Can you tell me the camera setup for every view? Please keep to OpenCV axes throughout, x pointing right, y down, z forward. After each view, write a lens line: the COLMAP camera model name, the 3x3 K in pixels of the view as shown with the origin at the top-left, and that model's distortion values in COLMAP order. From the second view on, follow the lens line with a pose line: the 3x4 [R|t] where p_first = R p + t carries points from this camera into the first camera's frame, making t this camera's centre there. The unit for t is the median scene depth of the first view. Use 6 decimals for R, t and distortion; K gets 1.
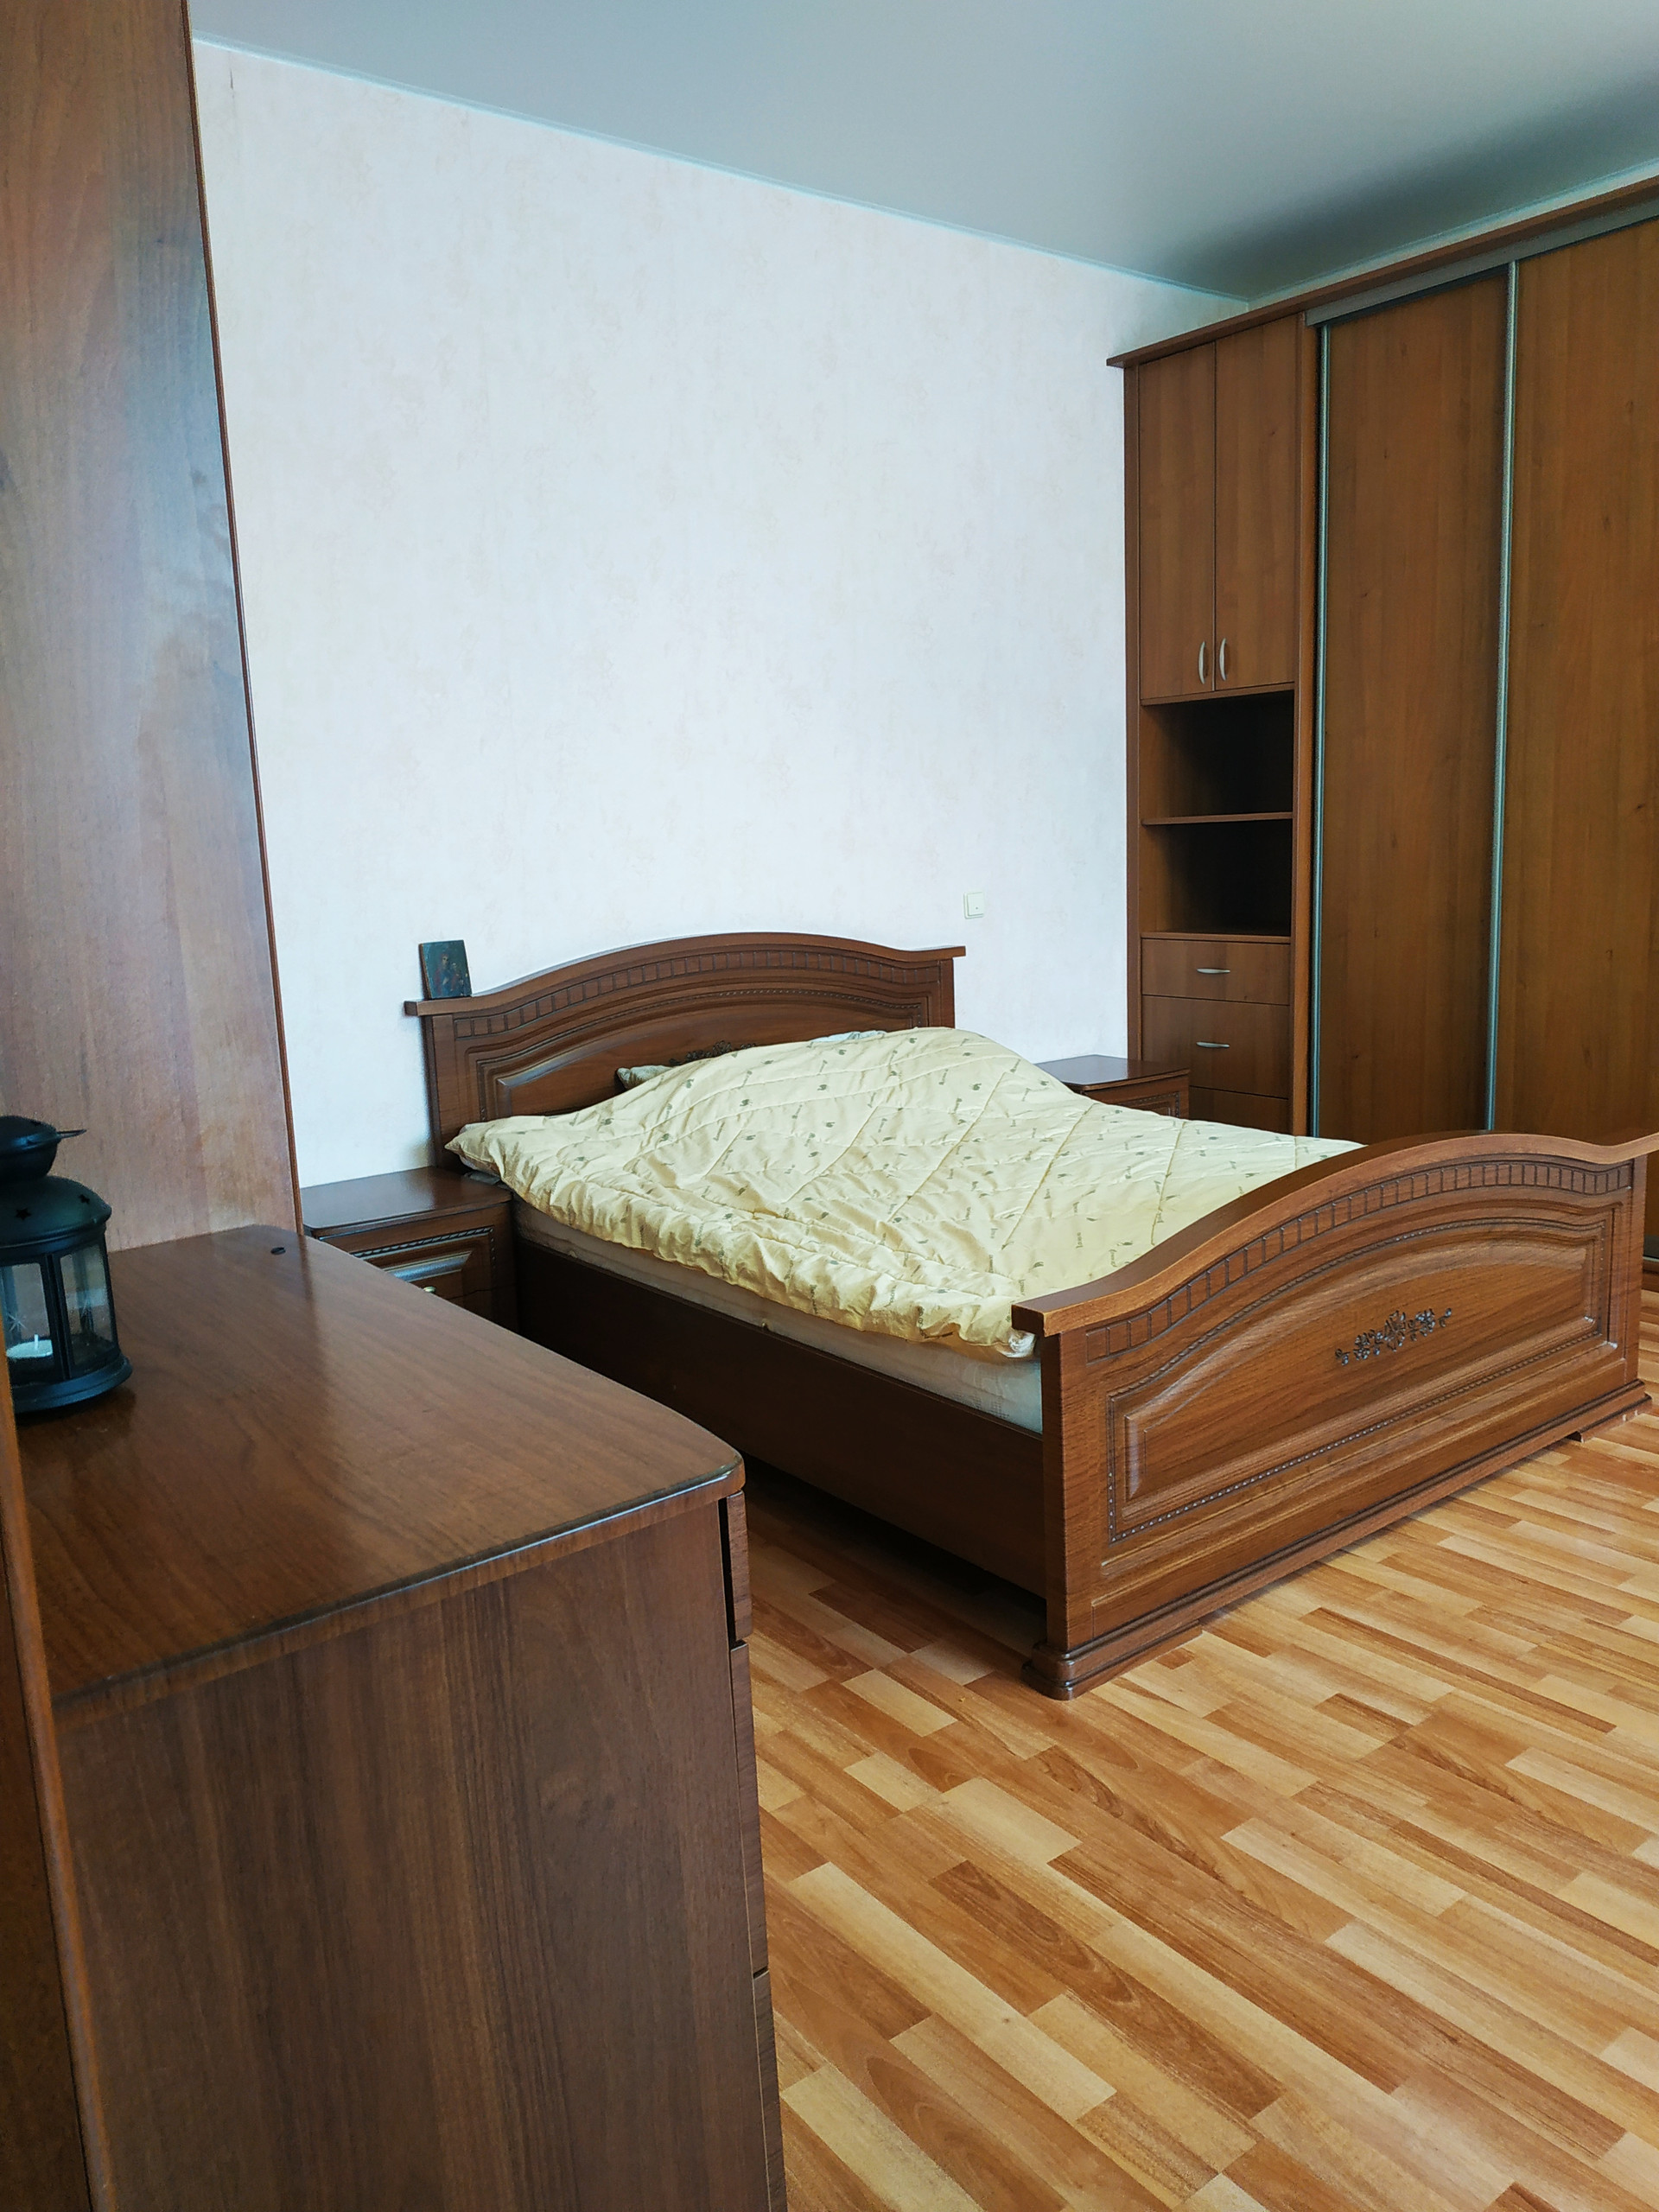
lens RADIAL K [[1616.9, 0, 821.3], [0, 1616.9, 1091.5], [0, 0, 1]] dist [0.026559, -0.046514]
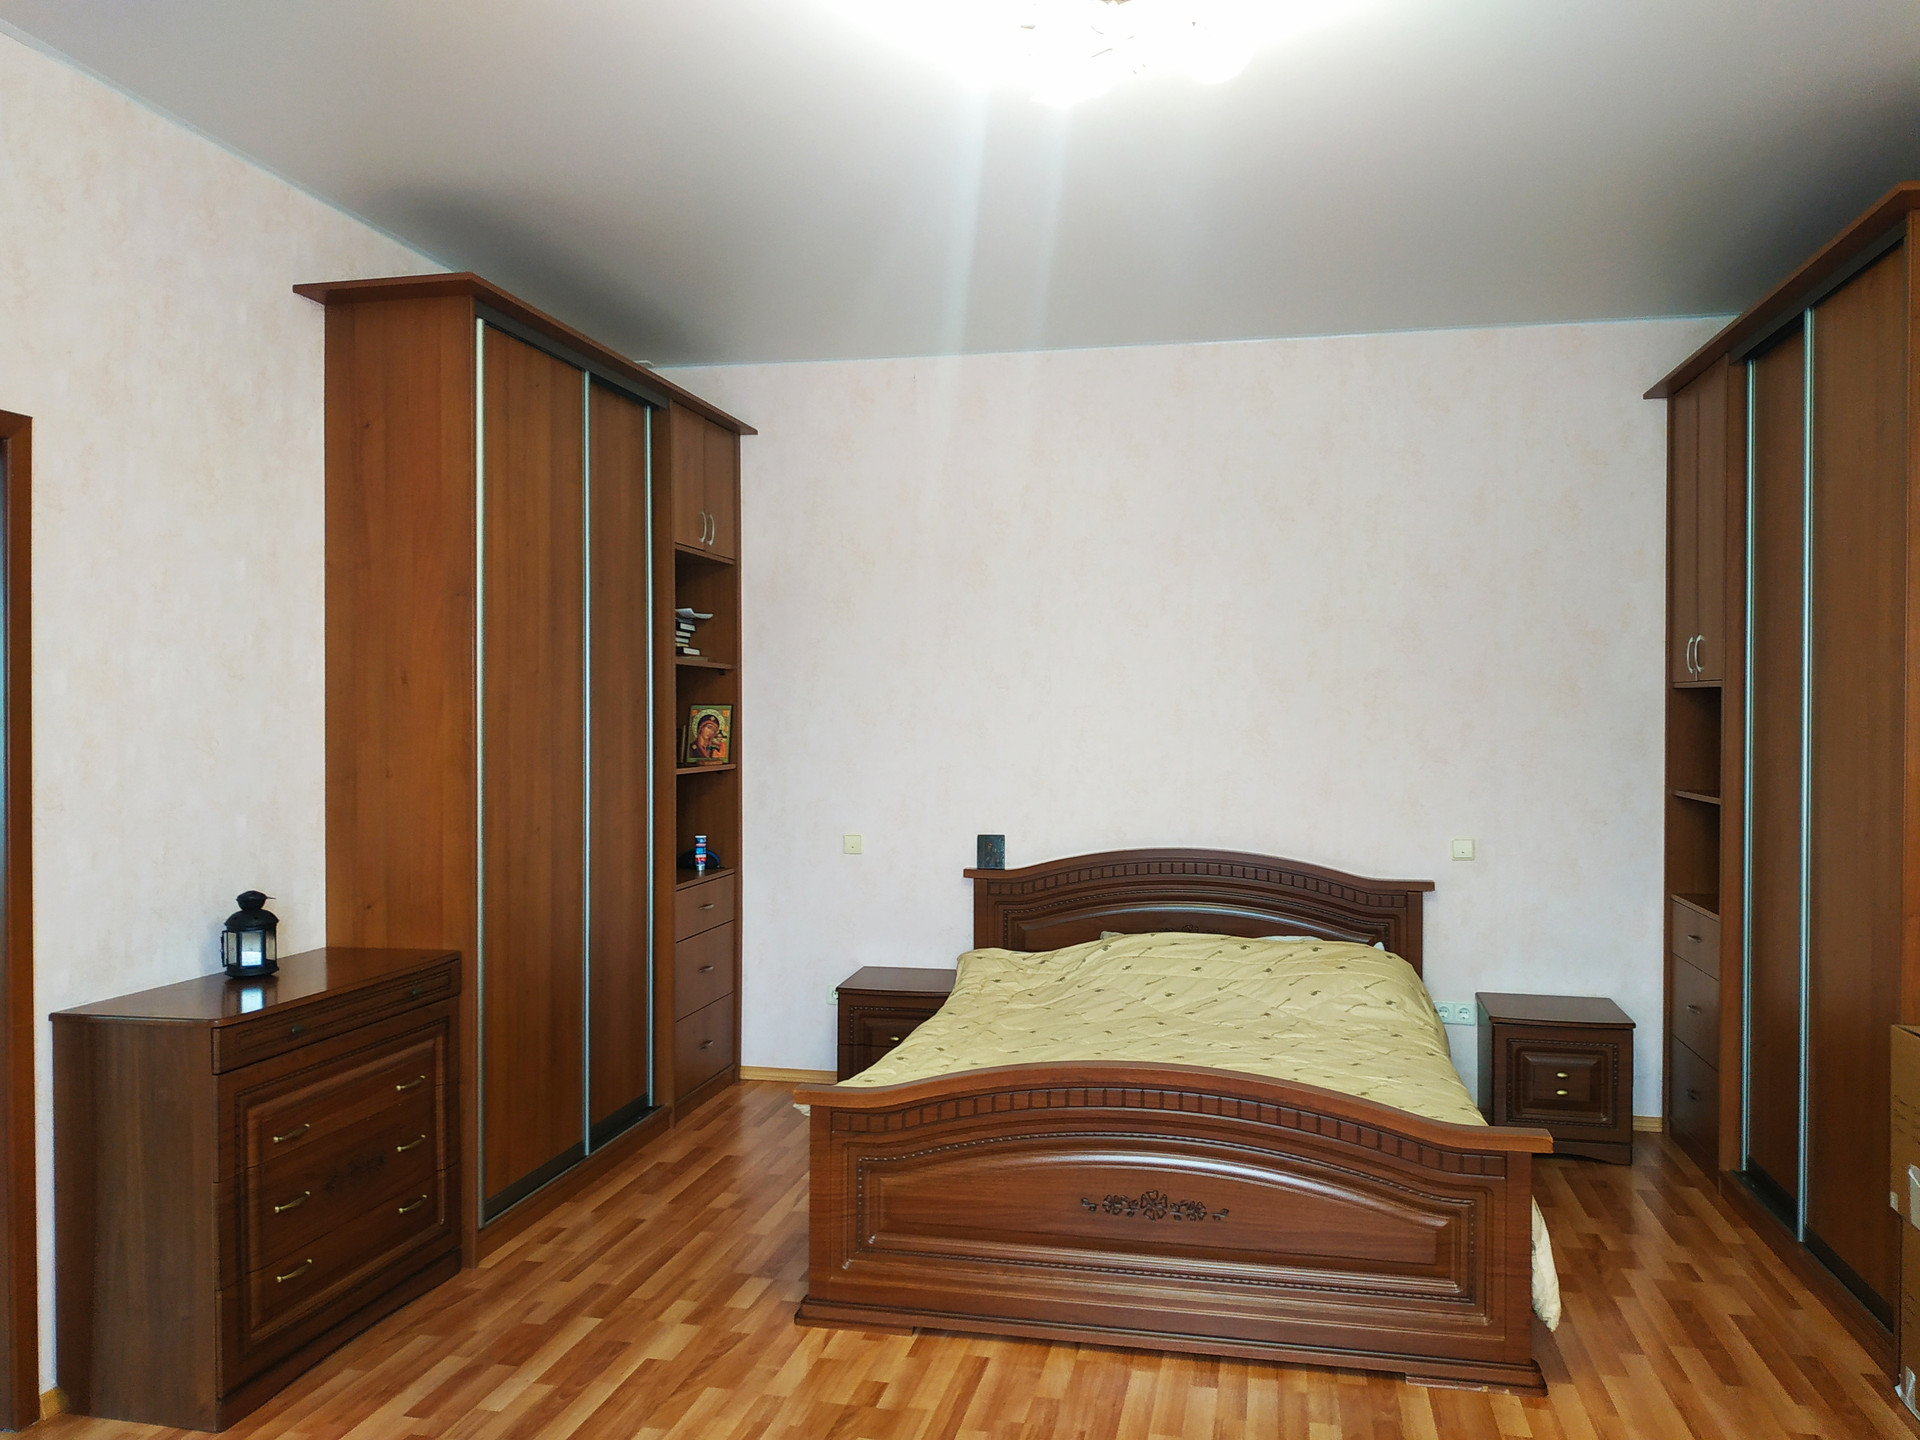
lens RADIAL K [[1403.4, 0, 964.3], [0, 1403.4, 727.8], [0, 0, 1]] dist [0.026559, -0.046514]
pose [[0.652063, 0.056619, -0.756047, 1.259404], [-0.151470, 0.986832, -0.056736, -0.176658], [0.742880, 0.151514, 0.652053, 0.058647]]
